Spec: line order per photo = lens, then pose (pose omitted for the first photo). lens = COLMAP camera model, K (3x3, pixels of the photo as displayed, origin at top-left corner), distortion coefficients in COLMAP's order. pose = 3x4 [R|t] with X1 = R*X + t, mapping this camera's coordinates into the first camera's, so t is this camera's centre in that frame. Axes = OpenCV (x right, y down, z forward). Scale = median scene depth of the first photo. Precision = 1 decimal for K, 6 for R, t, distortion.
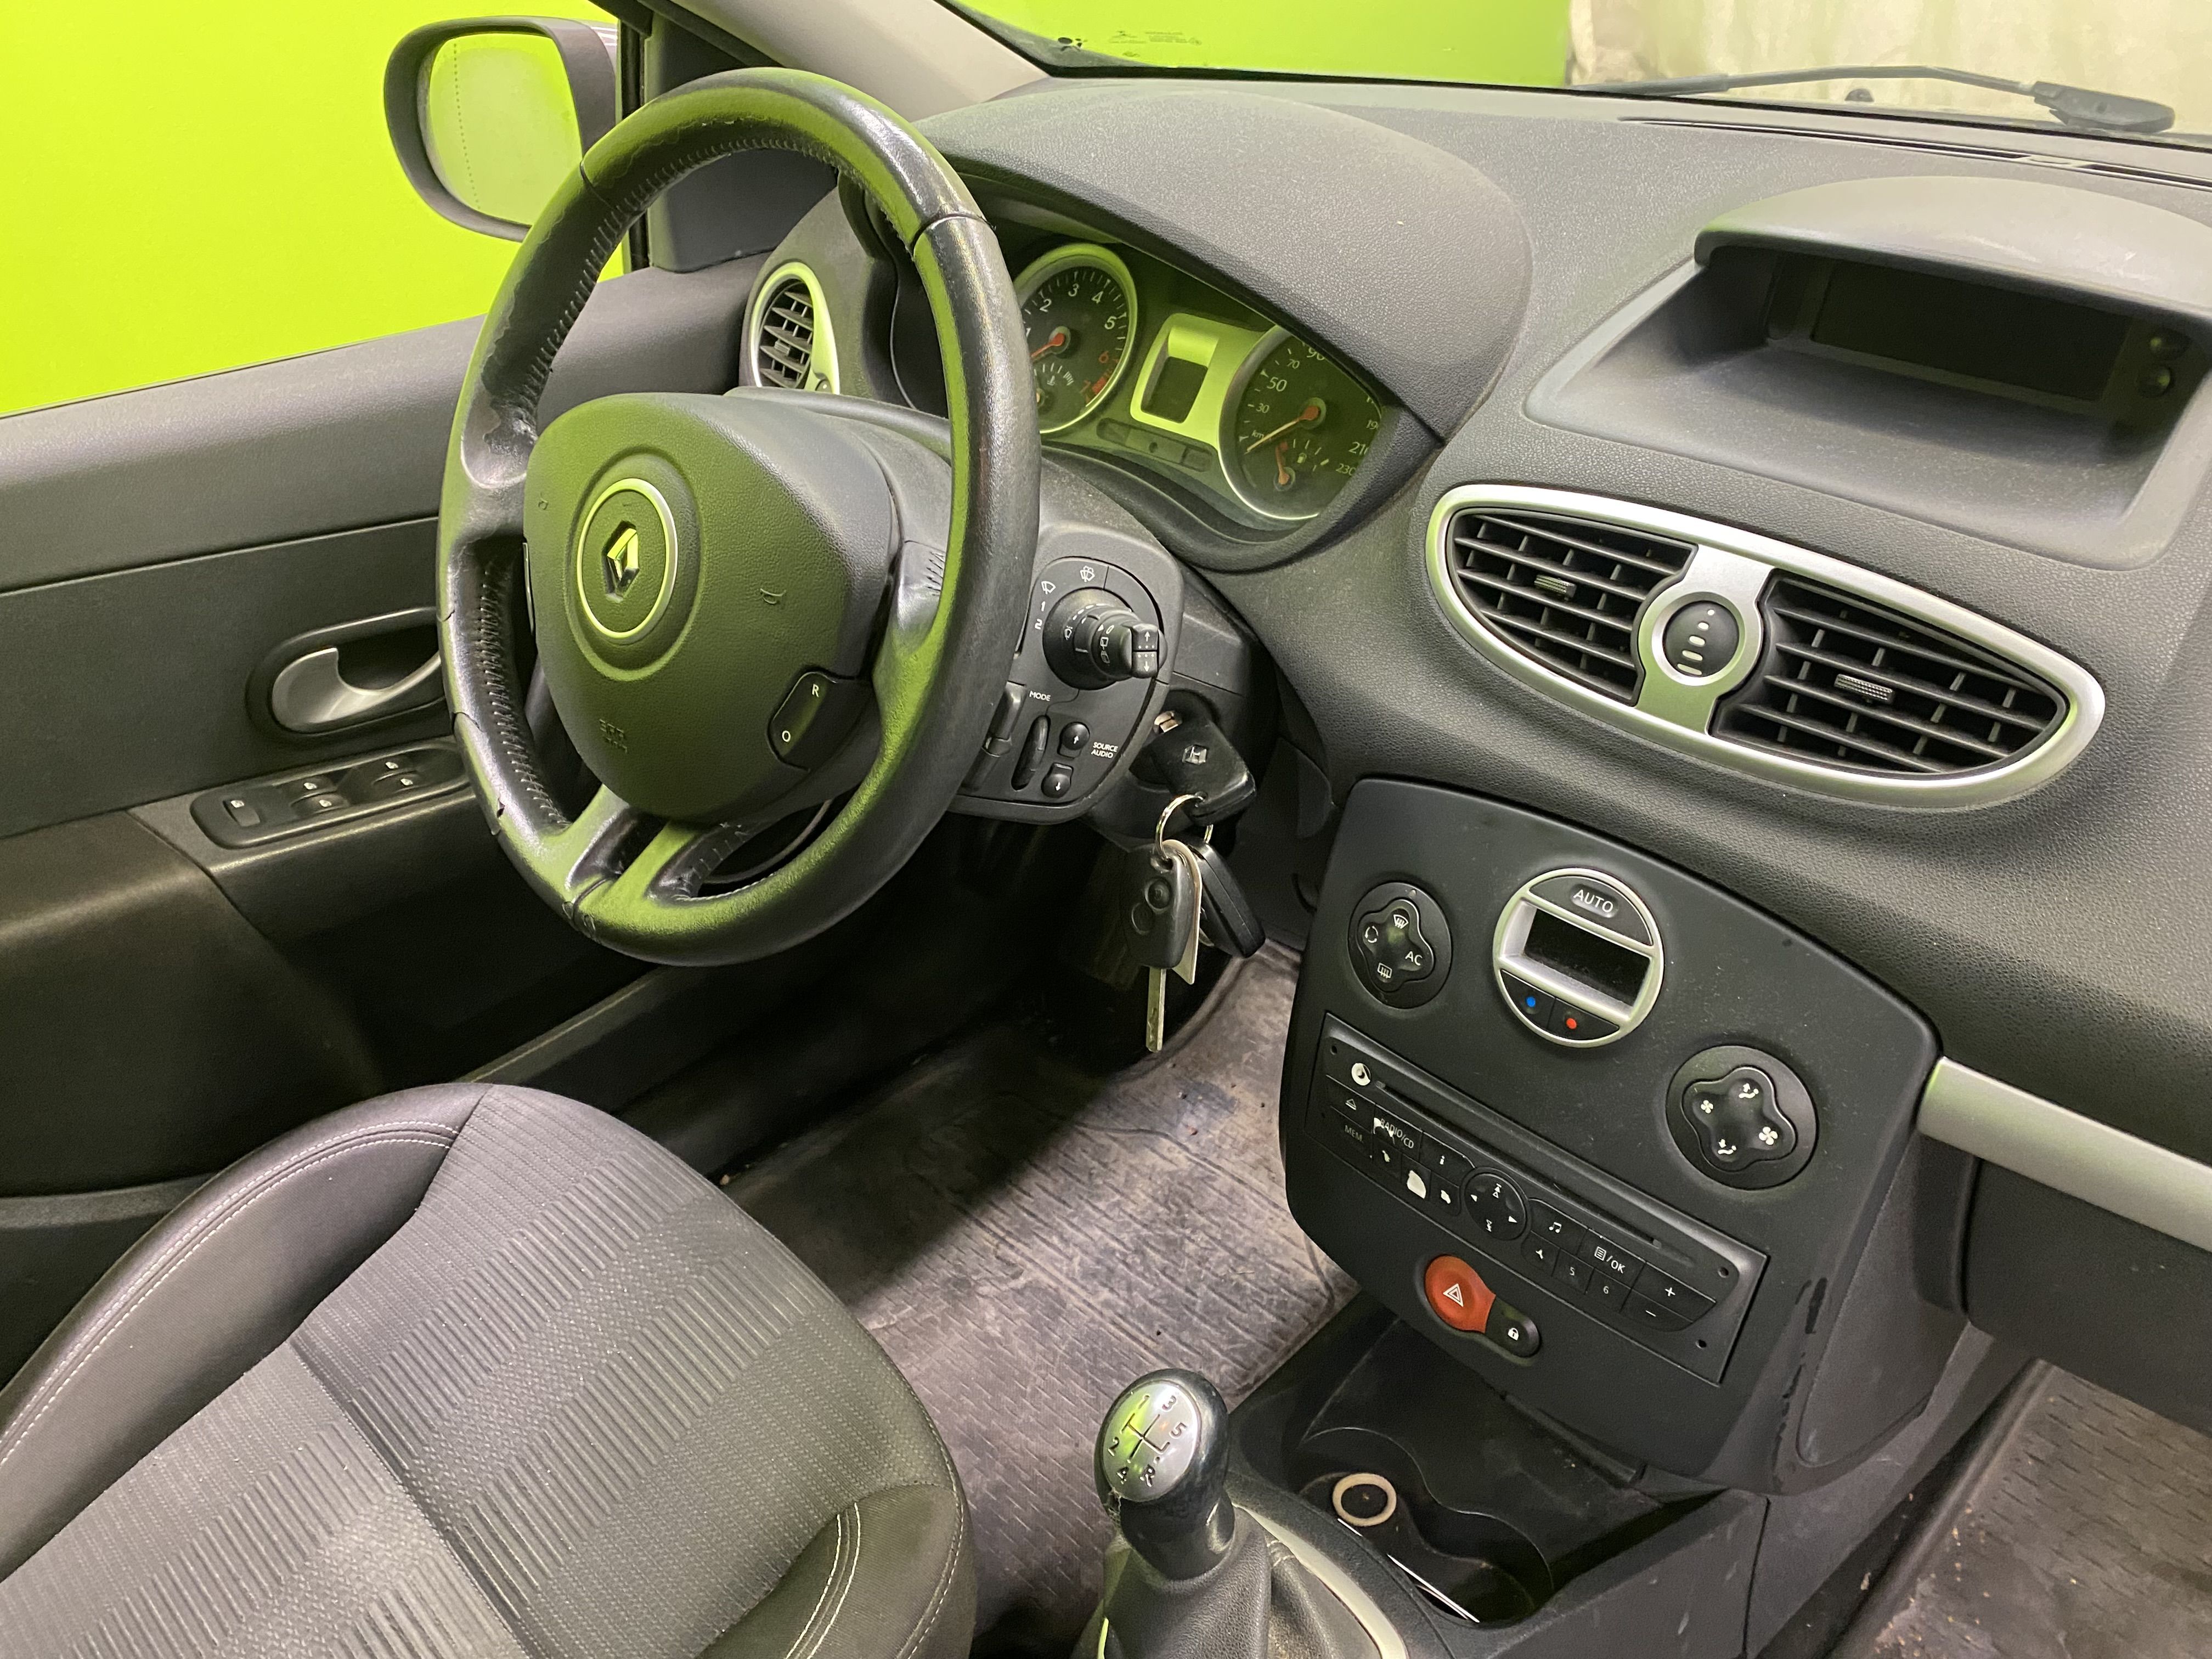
lens RADIAL K [[1695.7, 0, 1106.0], [0, 1695.7, 829.5], [0, 0, 1]] dist [0.039332, -0.070197]
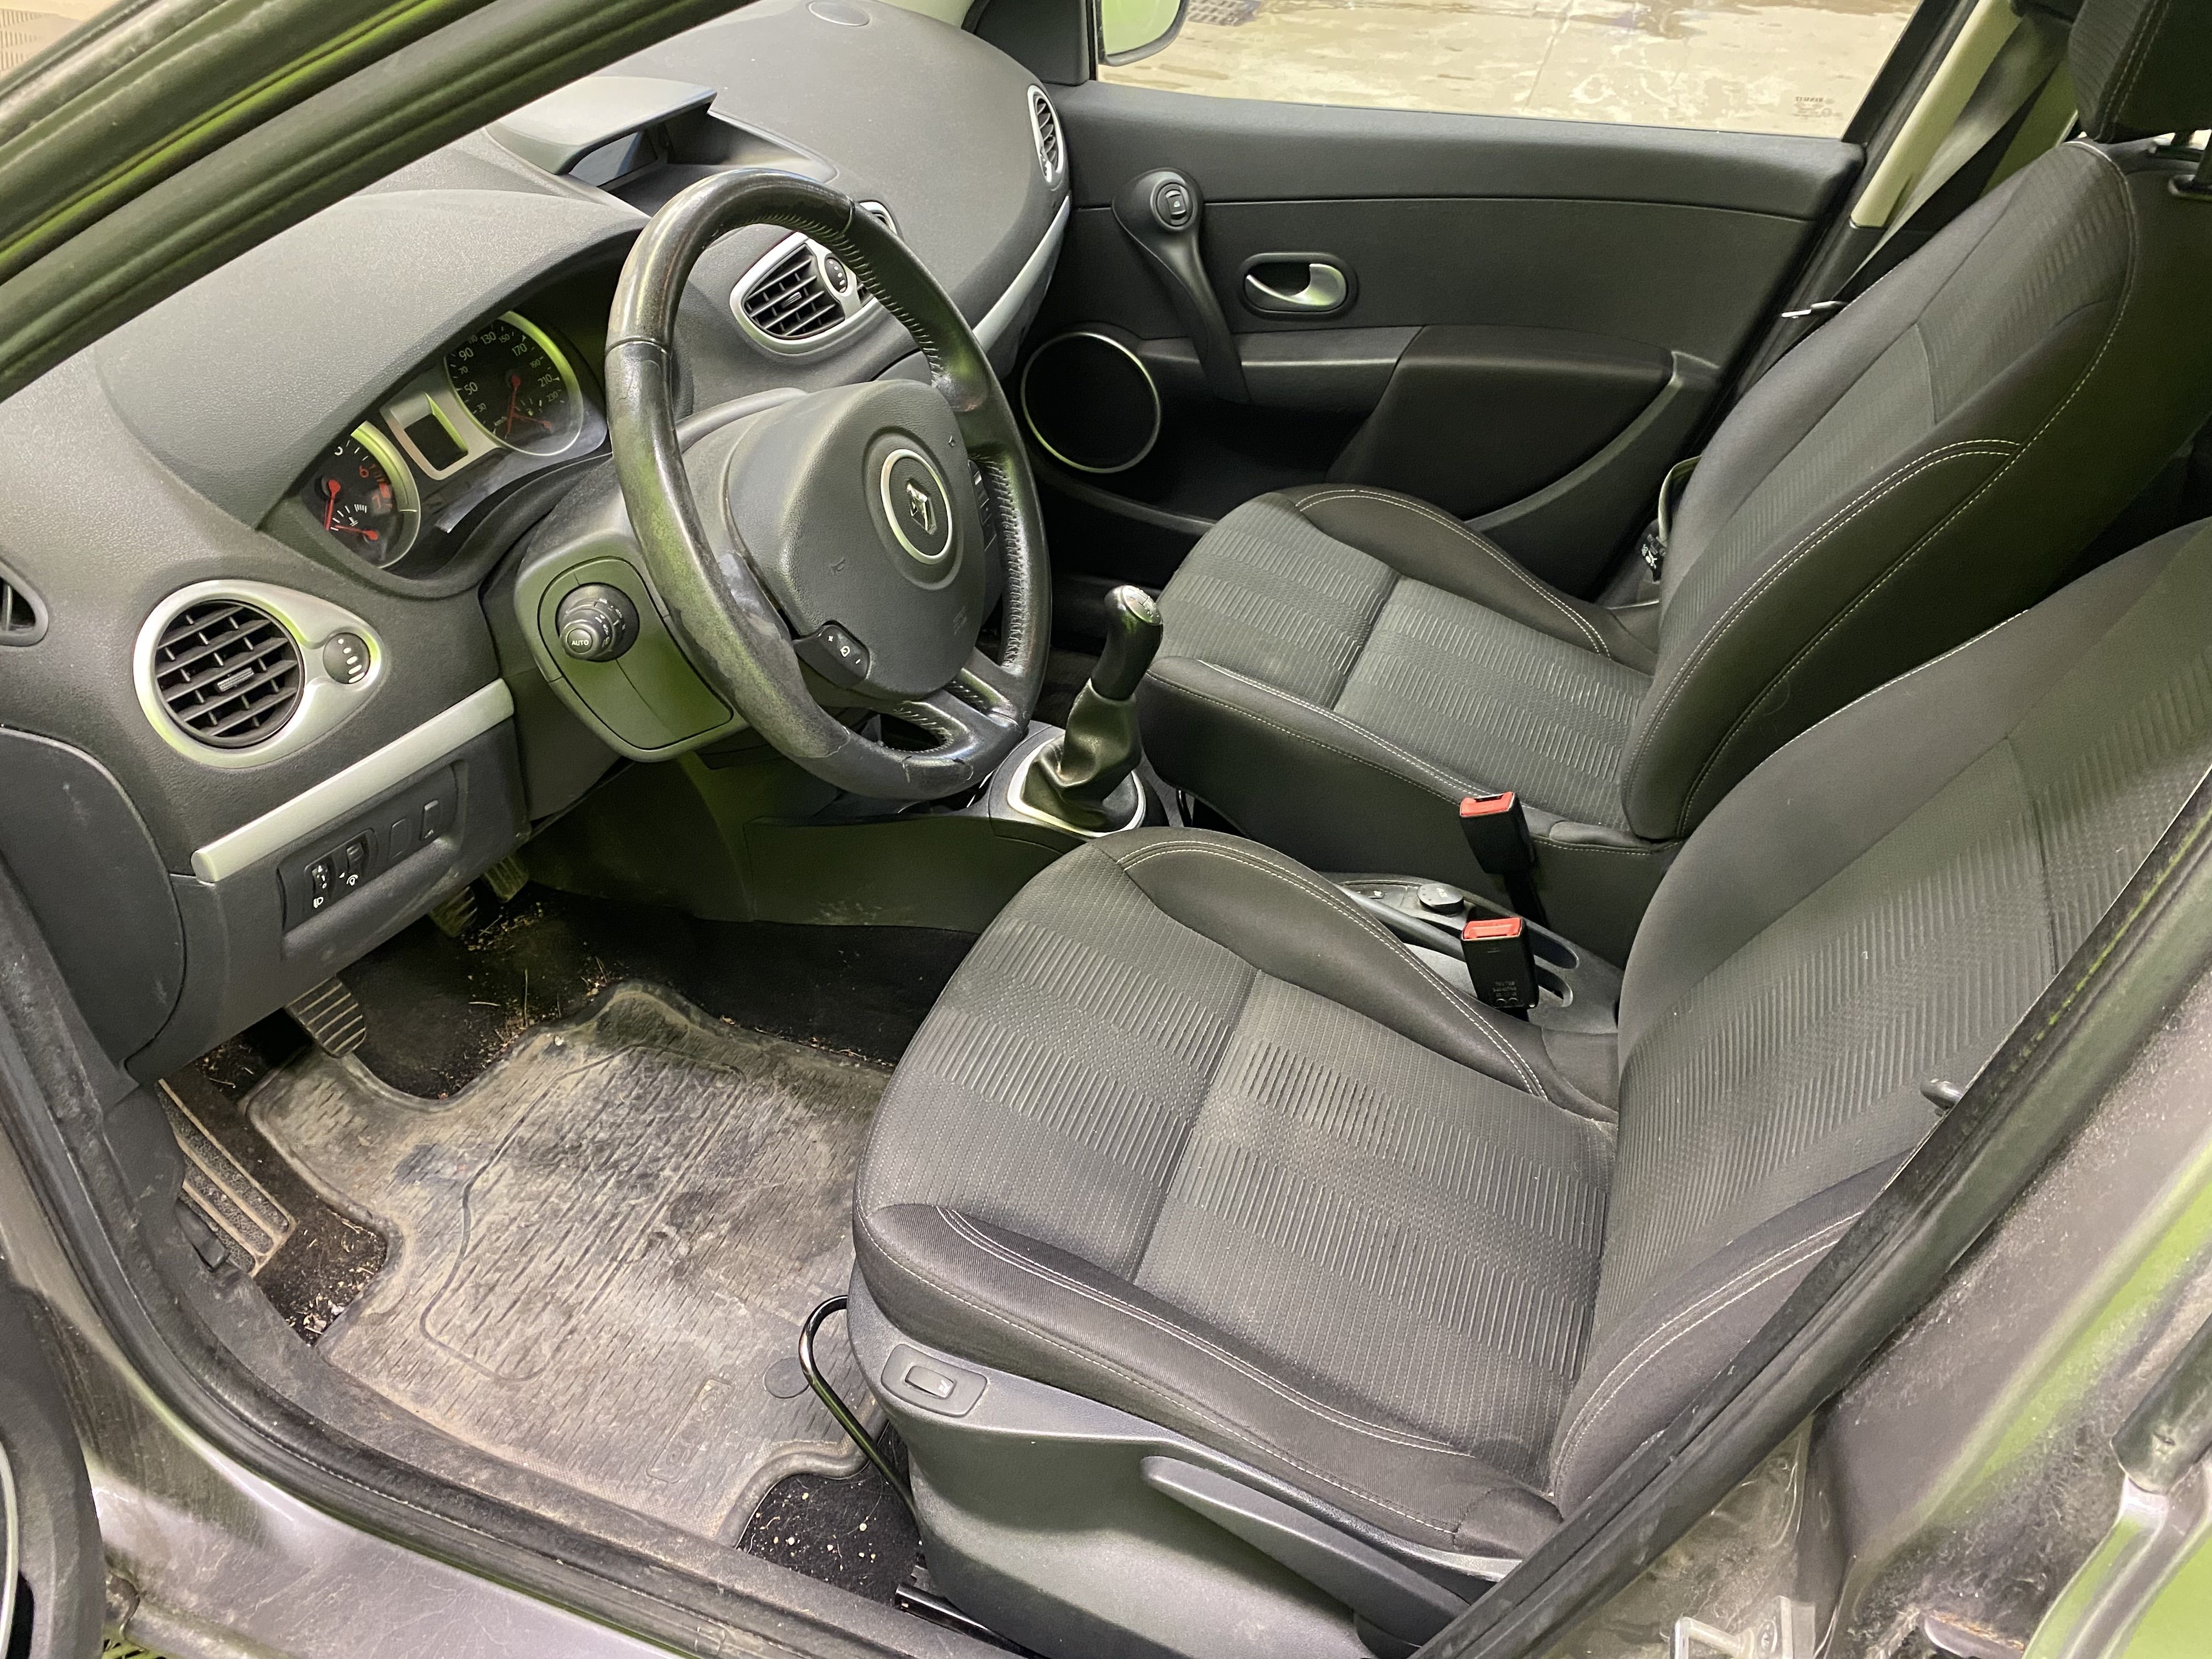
lens RADIAL K [[1695.7, 0, 1106.0], [0, 1695.7, 829.5], [0, 0, 1]] dist [0.039332, -0.070197]
pose [[-0.434096, -0.511483, 0.741584, -1.515505], [0.491116, 0.555743, 0.670787, -0.860462], [-0.755226, 0.655389, 0.009952, 1.015574]]
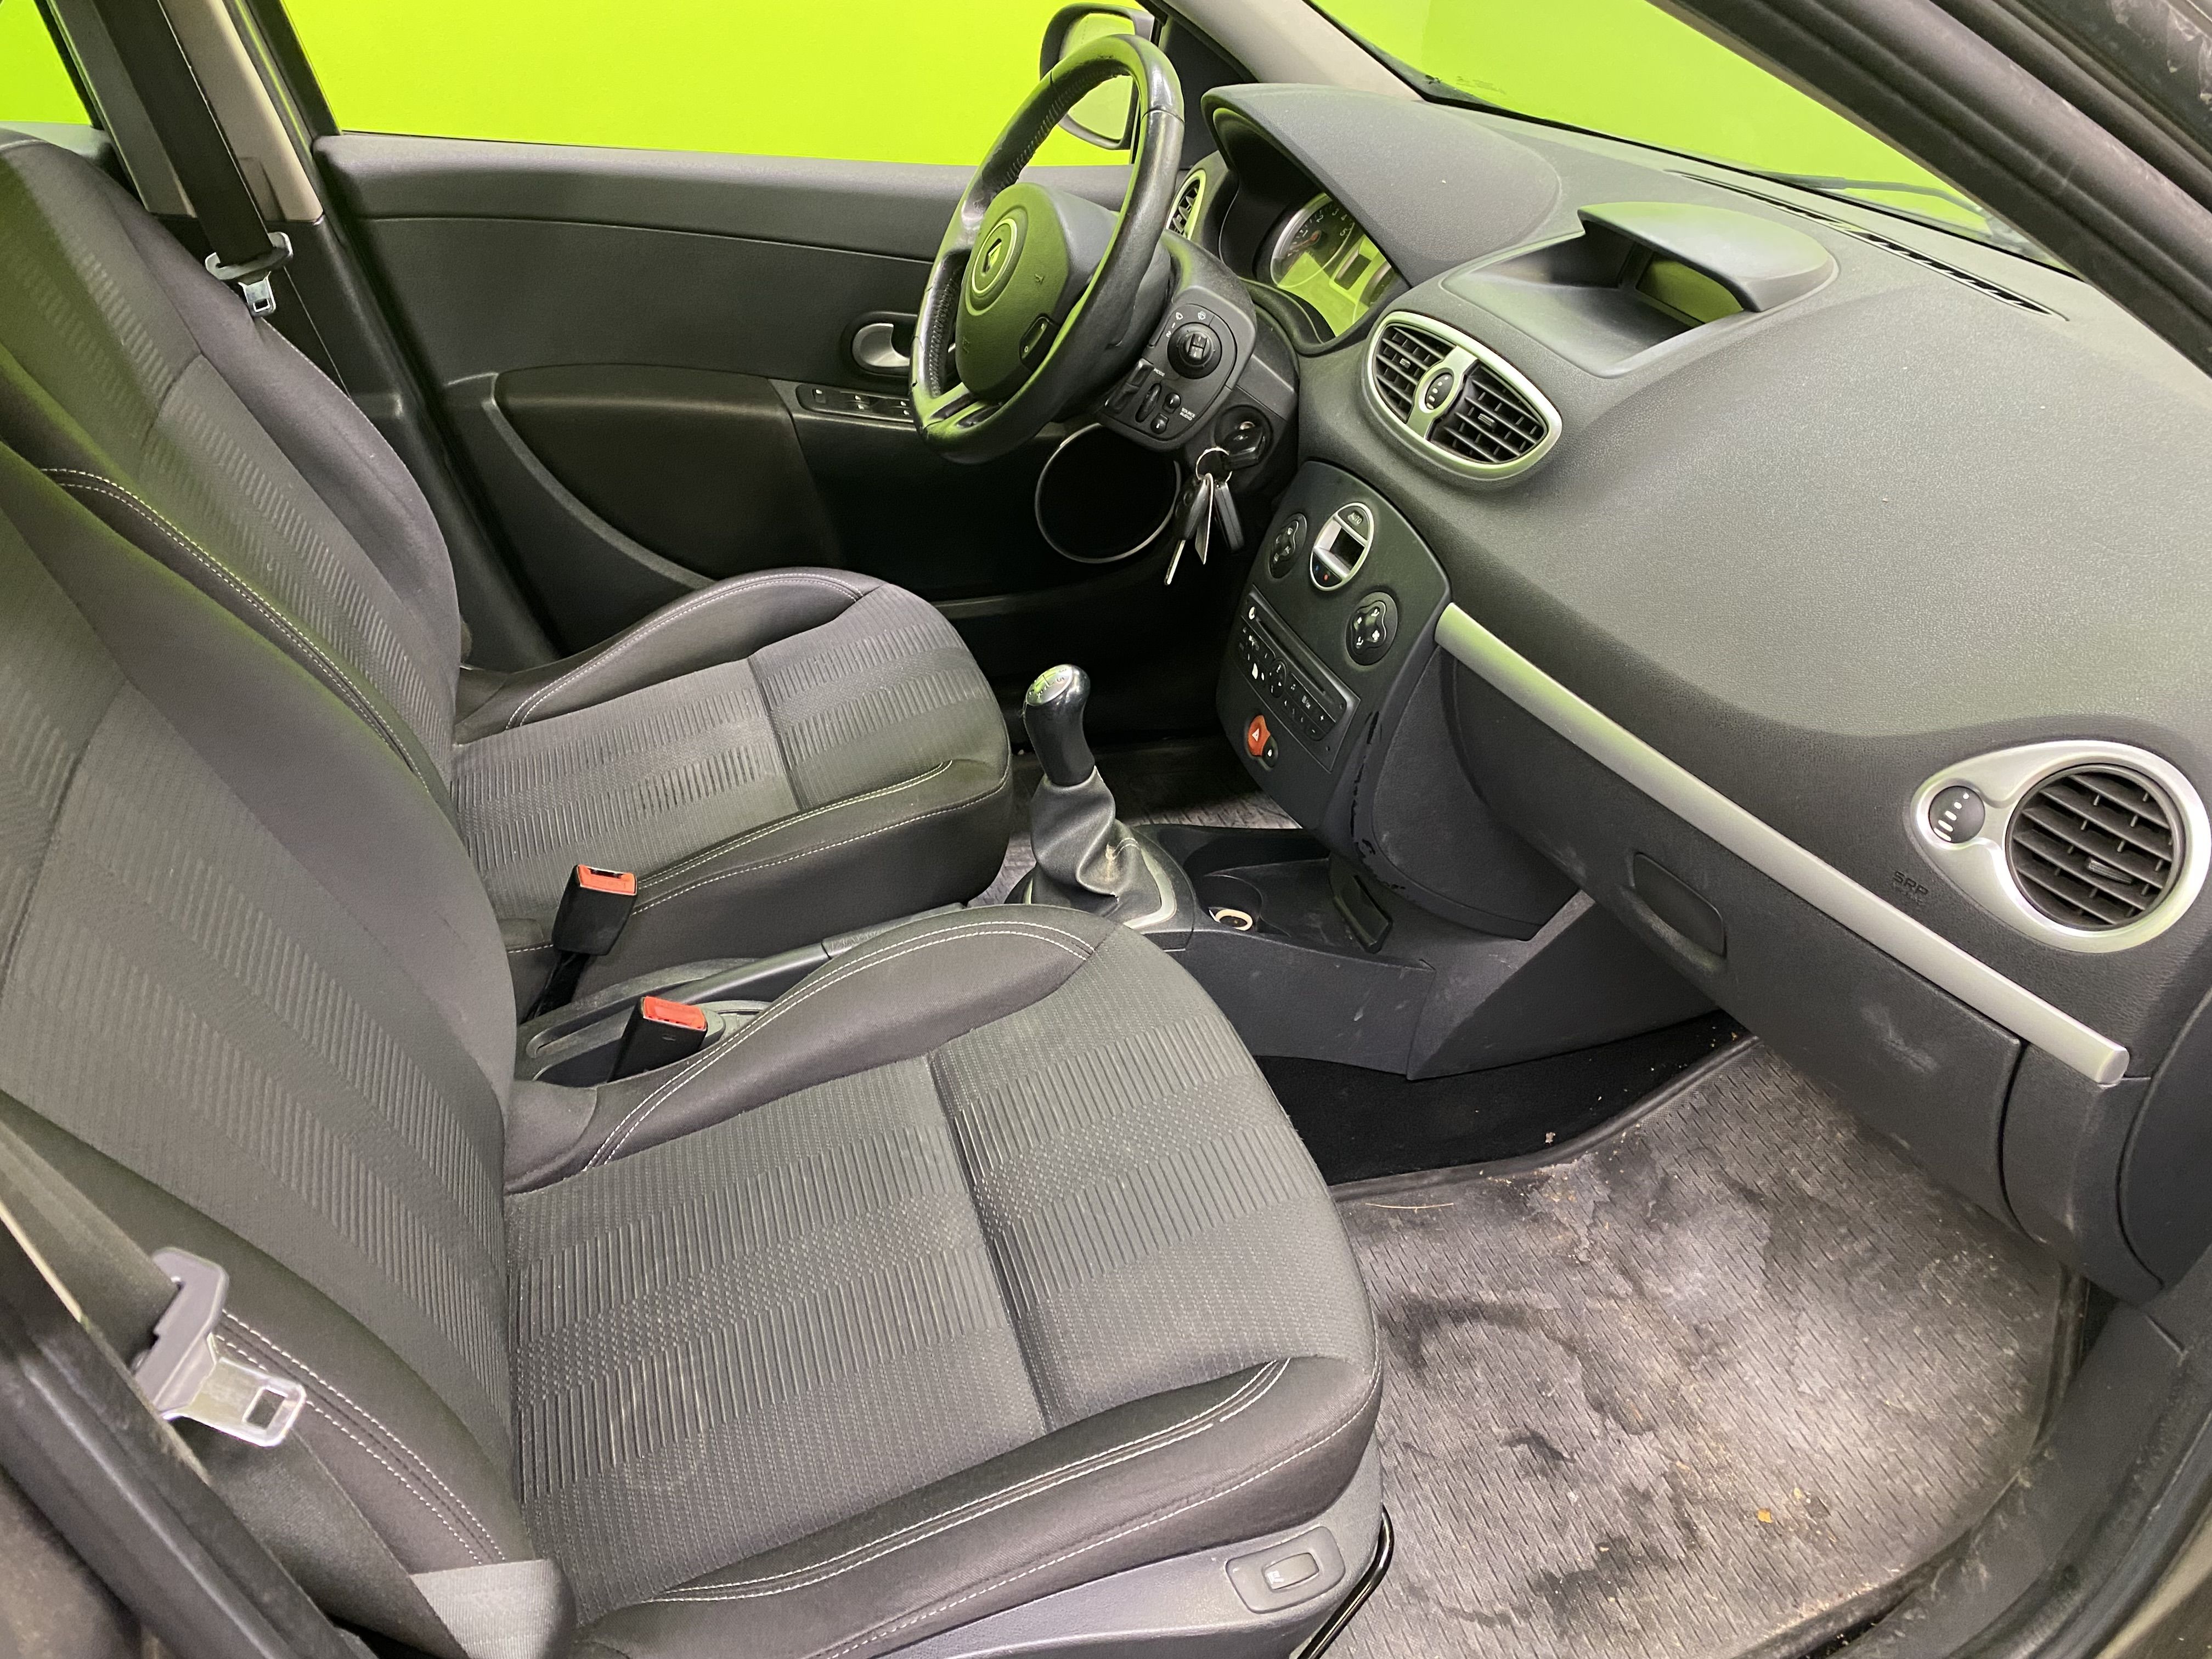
lens RADIAL K [[1669.0, 0, 1106.0], [0, 1669.0, 829.5], [0, 0, 1]] dist [0.119532, -0.248737]
pose [[0.887910, 0.320912, -0.329592, 0.685561], [-0.329173, 0.943724, 0.032089, 0.360613], [0.321342, 0.080001, 0.943578, -0.765261]]
